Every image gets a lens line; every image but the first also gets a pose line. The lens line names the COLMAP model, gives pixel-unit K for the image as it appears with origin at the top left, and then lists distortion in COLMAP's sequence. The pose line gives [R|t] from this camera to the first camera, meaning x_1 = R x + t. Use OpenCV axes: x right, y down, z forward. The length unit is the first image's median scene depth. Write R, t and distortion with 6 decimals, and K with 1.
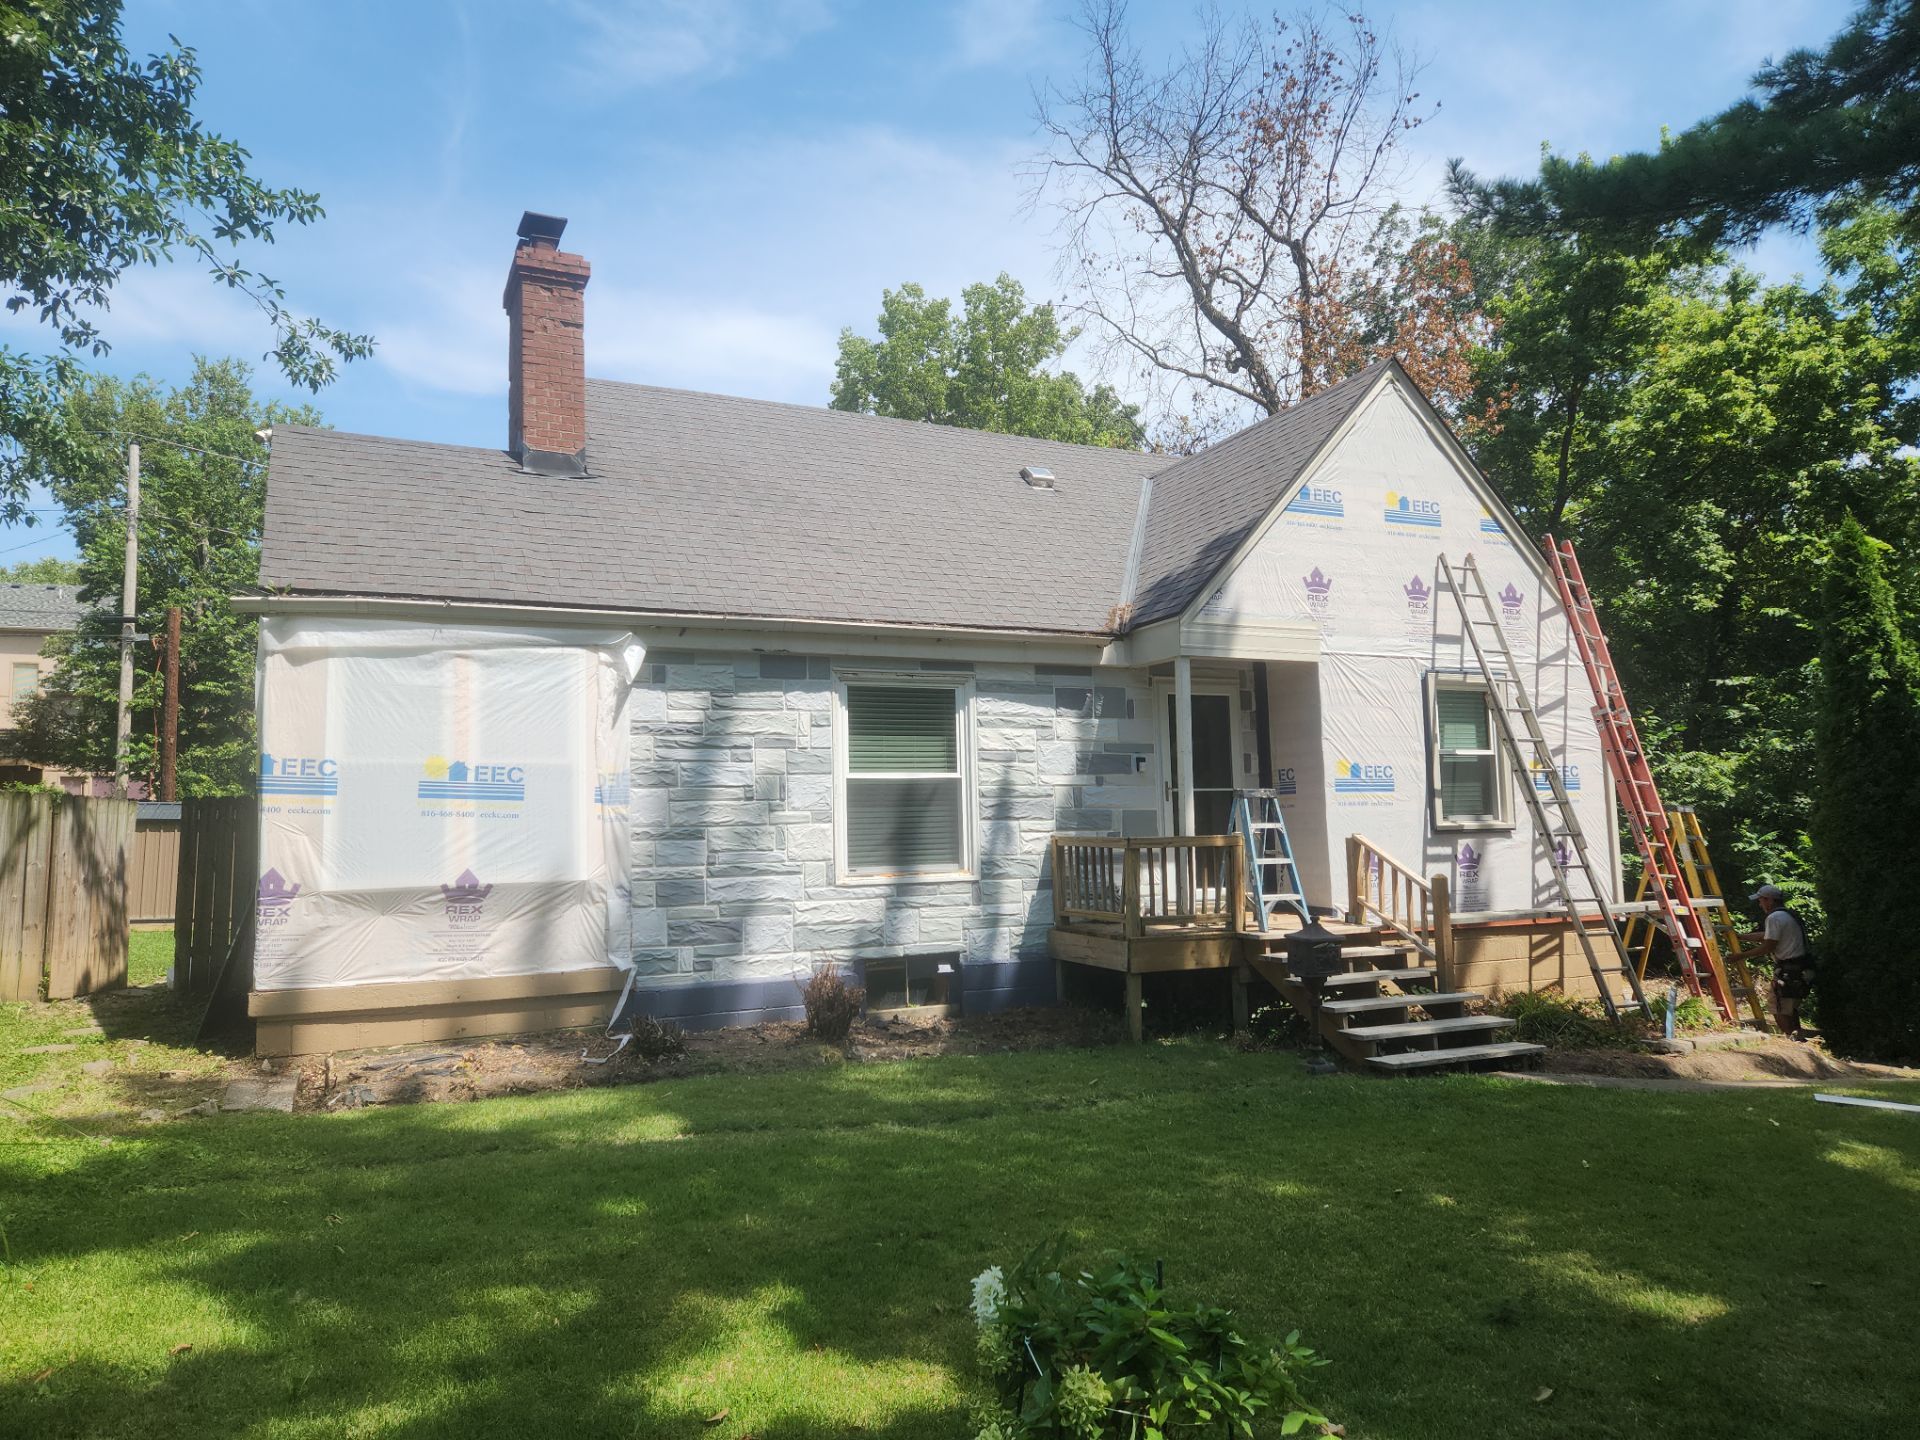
lens RADIAL K [[1284.1, 0, 927.1], [0, 1284.1, 719.6], [0, 0, 1]] dist [0.071176, -0.054978]
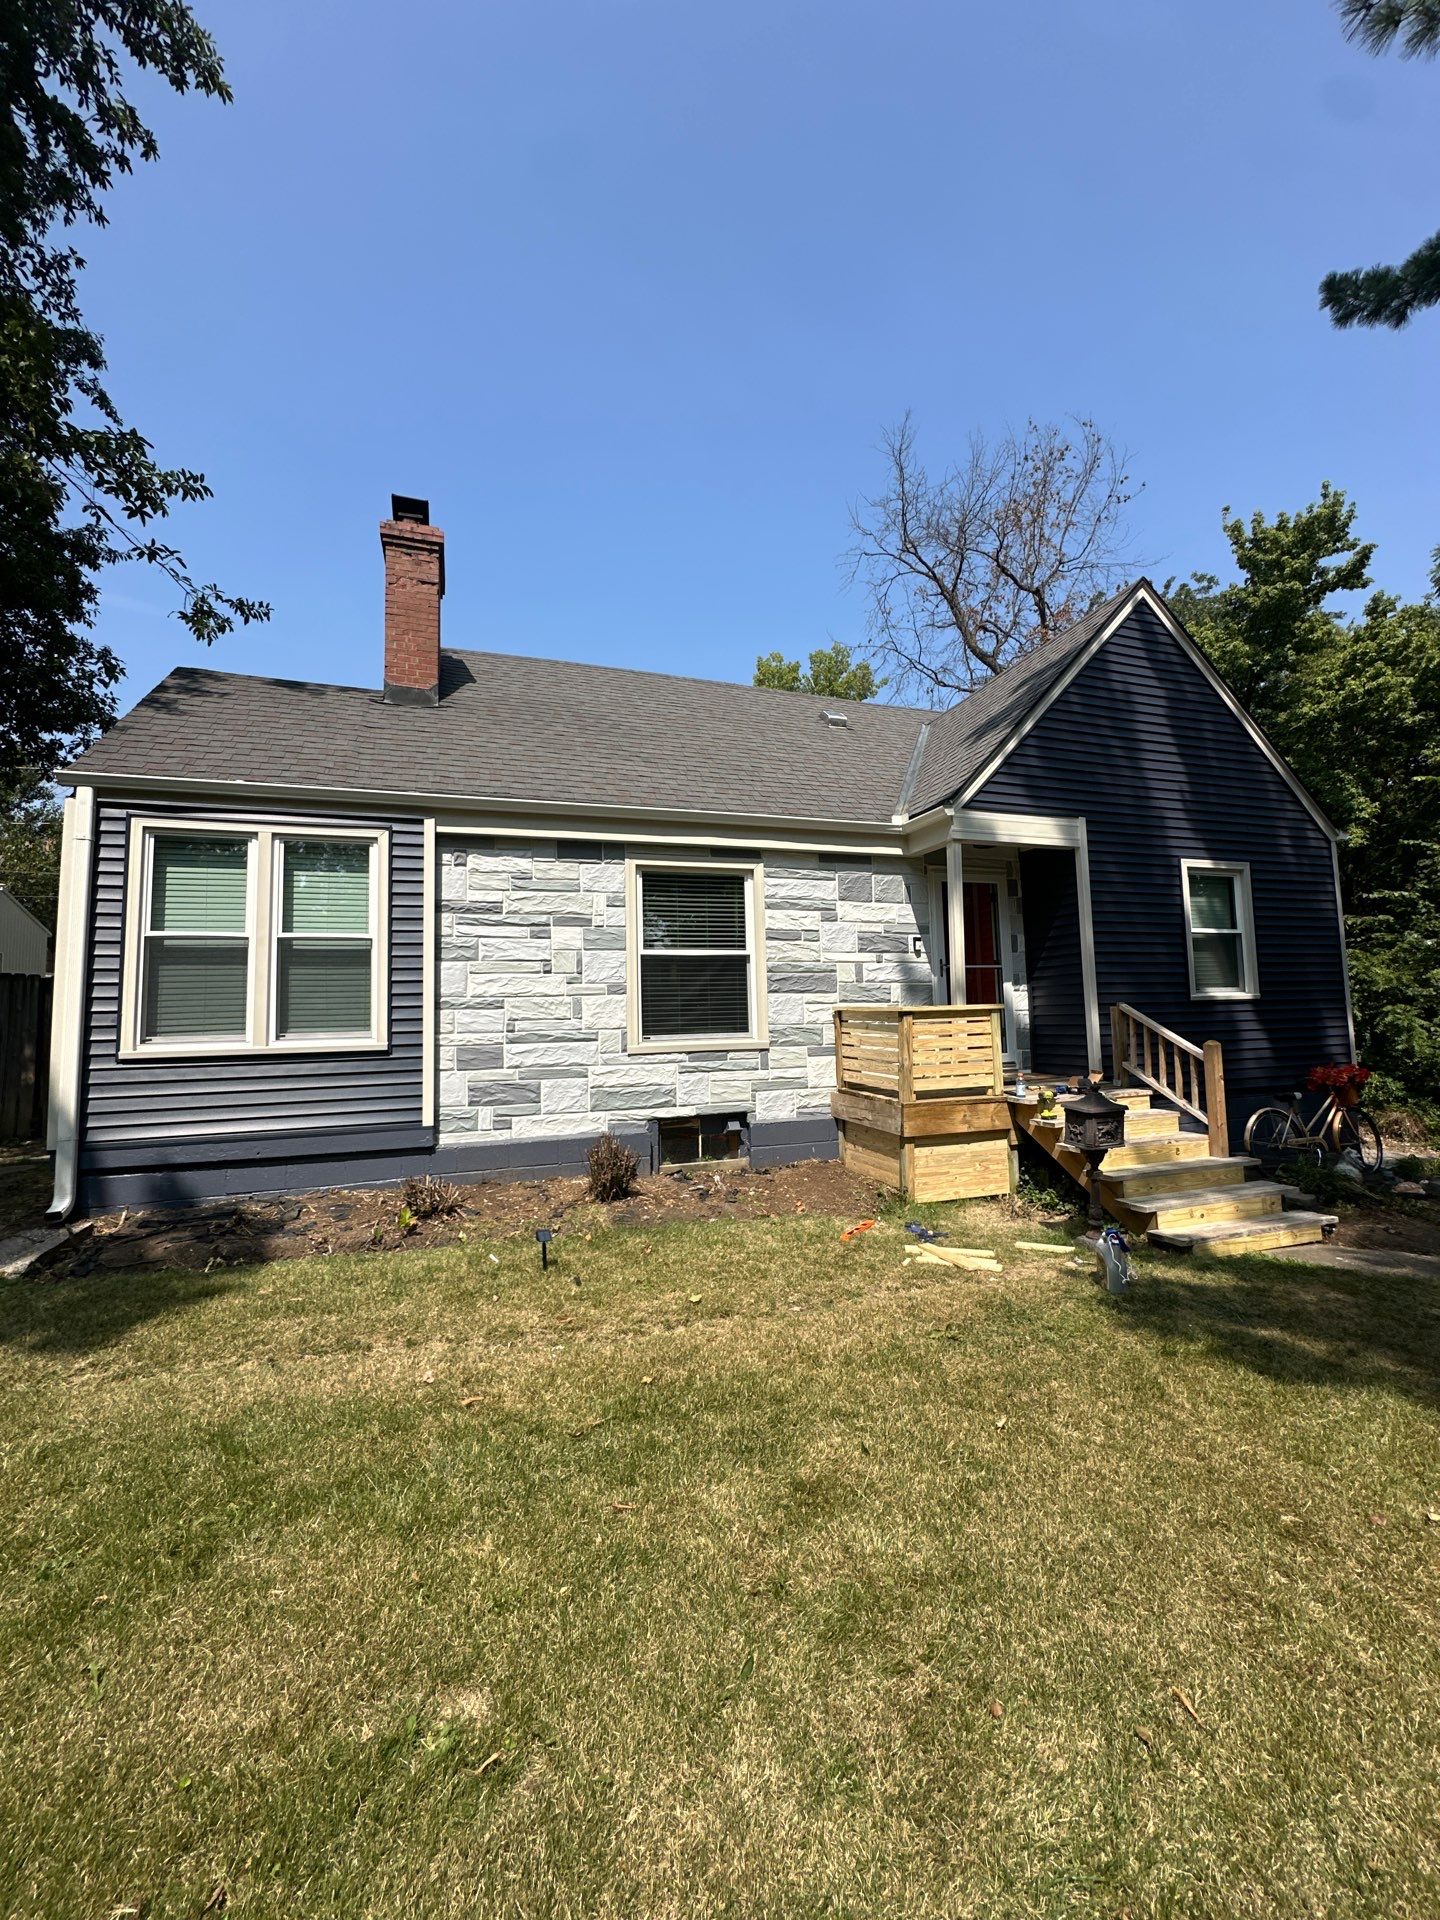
lens RADIAL K [[765.1, 0, 716.6], [0, 765.1, 959.8], [0, 0, 1]] dist [-0.000429, -0.000129]
pose [[0.993538, -0.010452, -0.113014, 0.067657], [0.011840, 0.999862, 0.011617, 0.038920], [0.112877, -0.012880, 0.993526, 0.318560]]
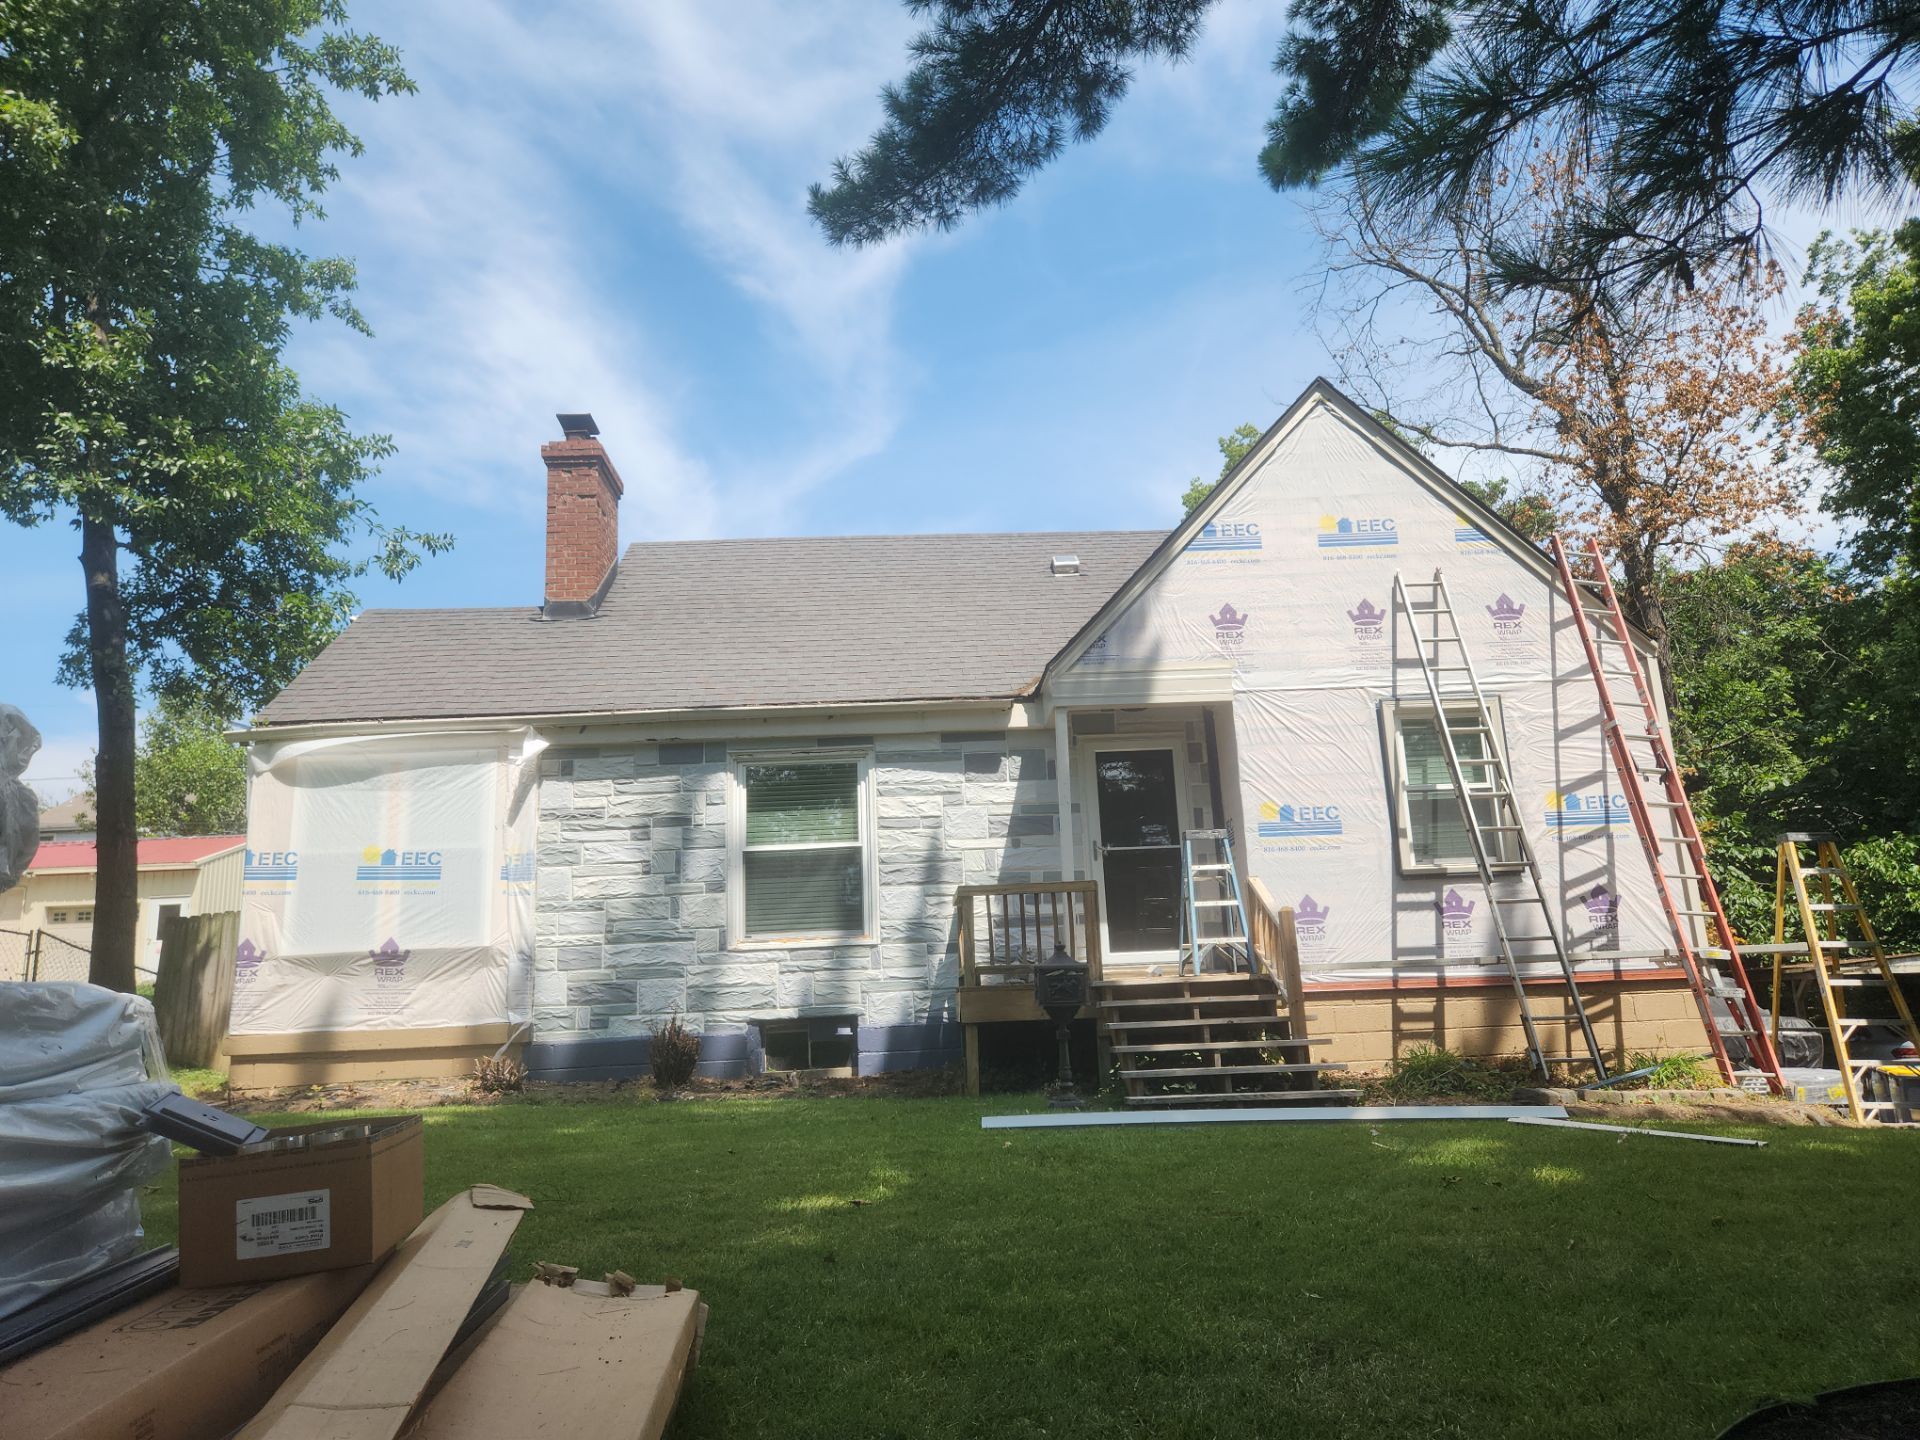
lens RADIAL K [[1289.2, 0, 962.8], [0, 1289.2, 732.7], [0, 0, 1]] dist [0.038379, -0.001406]
pose [[0.917034, -0.106360, -0.384365, 0.478504], [0.058186, 0.989151, -0.134891, 0.093324], [0.394542, 0.101335, 0.913273, 0.063972]]
